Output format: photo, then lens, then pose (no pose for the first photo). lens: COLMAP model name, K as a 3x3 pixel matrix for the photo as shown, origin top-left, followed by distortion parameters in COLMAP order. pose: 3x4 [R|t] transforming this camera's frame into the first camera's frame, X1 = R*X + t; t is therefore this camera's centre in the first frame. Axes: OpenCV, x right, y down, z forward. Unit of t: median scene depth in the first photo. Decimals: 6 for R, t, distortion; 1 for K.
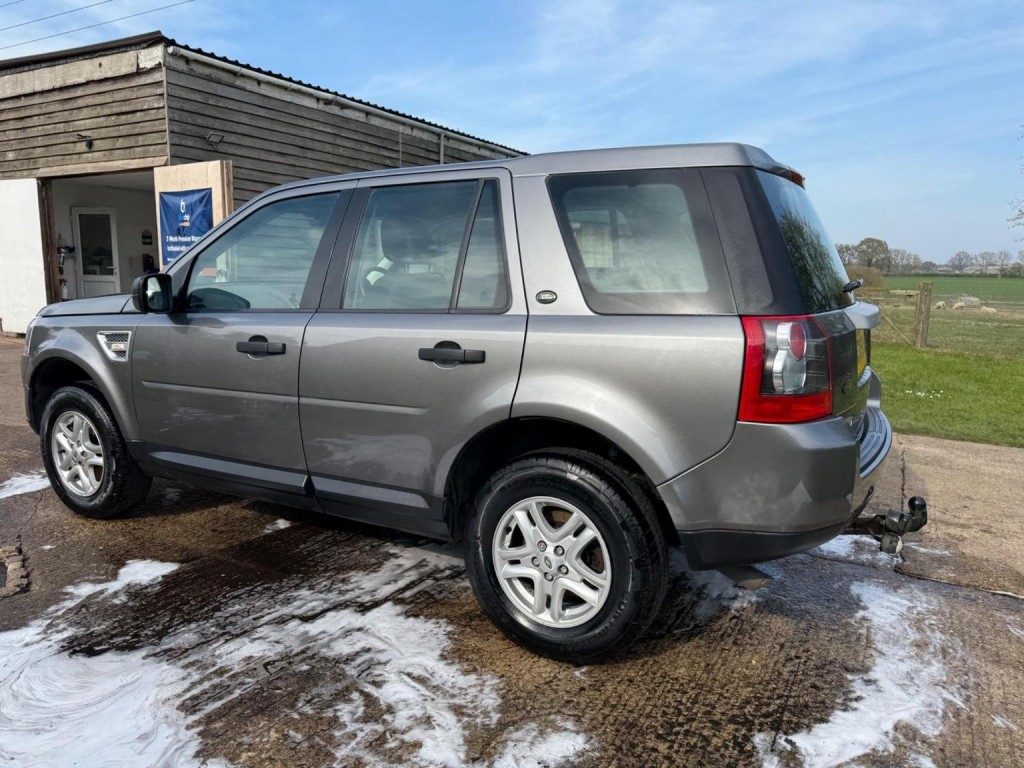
lens RADIAL K [[724.6, 0, 506.1], [0, 724.6, 387.7], [0, 0, 1]] dist [0.024071, -0.025833]
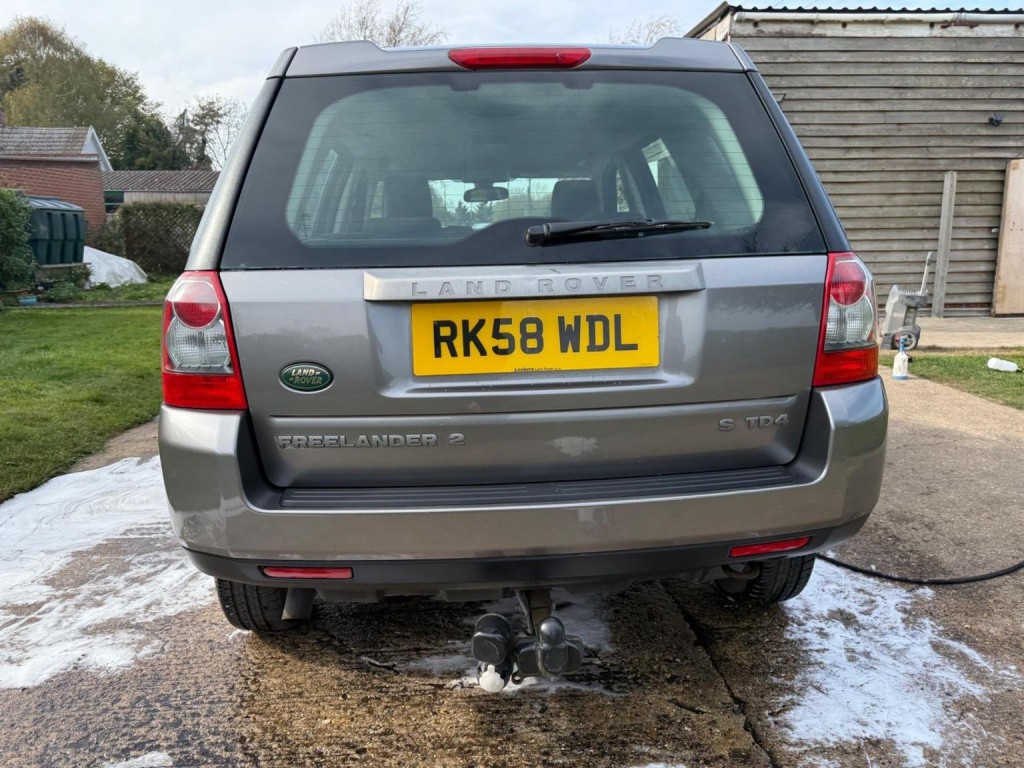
lens RADIAL K [[724.6, 0, 506.4], [0, 724.6, 388.0], [0, 0, 1]] dist [0.024071, -0.025833]
pose [[0.548825, 0.147430, -0.822834, 0.919591], [-0.112744, 0.988386, 0.101893, -0.069724], [0.828299, 0.036848, 0.559073, 0.628762]]
